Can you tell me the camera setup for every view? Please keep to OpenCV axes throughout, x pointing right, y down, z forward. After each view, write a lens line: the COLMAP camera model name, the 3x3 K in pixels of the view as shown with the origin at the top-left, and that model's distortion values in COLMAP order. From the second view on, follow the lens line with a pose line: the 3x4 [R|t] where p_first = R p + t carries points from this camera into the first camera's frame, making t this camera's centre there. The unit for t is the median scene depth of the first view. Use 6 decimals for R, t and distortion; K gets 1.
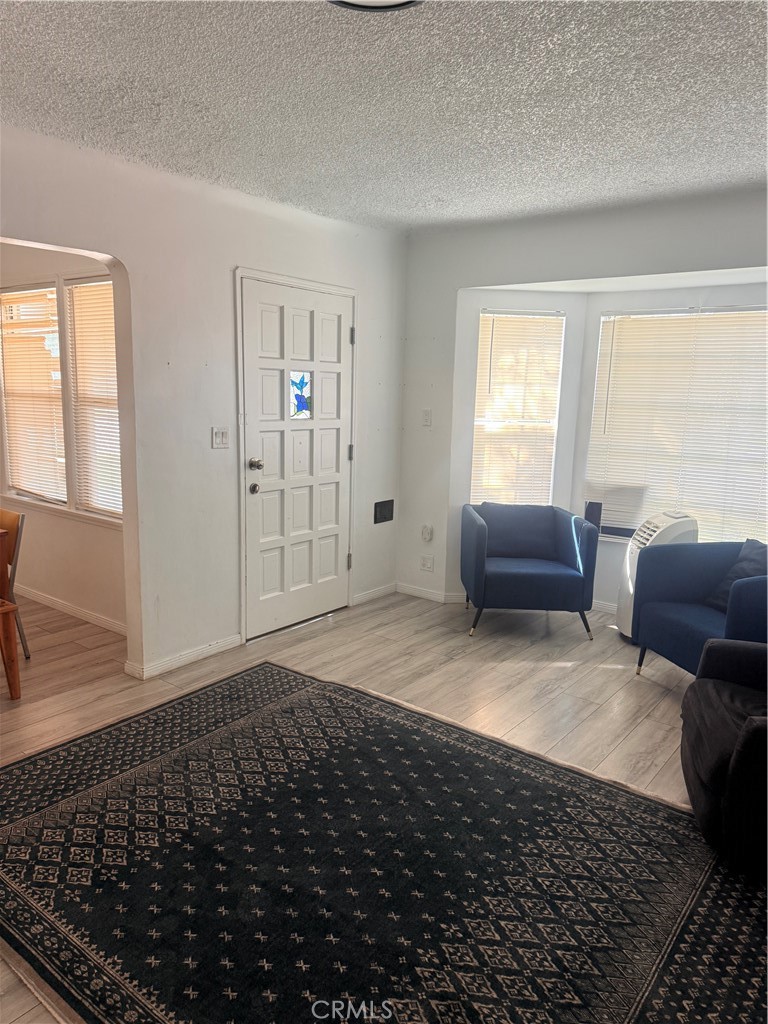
lens RADIAL K [[730.9, 0, 381.1], [0, 730.9, 505.5], [0, 0, 1]] dist [0.046667, -0.029380]
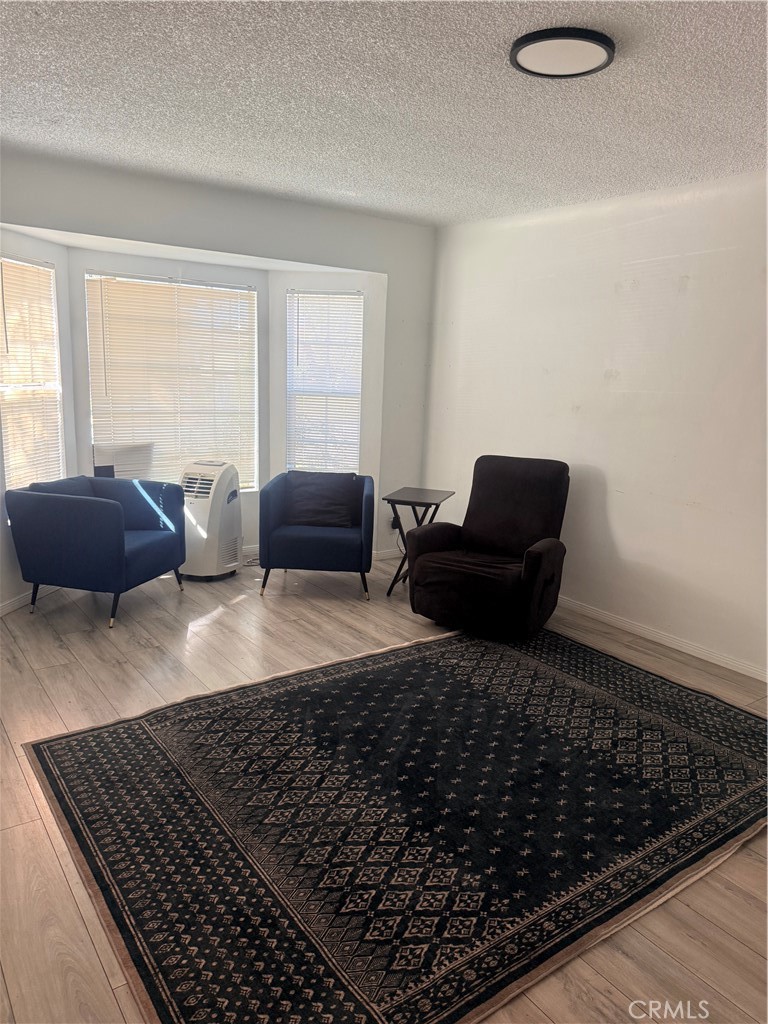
lens RADIAL K [[730.9, 0, 375.7], [0, 730.9, 512.0], [0, 0, 1]] dist [0.046667, -0.029380]
pose [[0.288814, -0.209185, 0.934253, -0.842803], [0.134200, 0.975049, 0.176833, -0.110265], [-0.947933, 0.074305, 0.309680, 0.548464]]
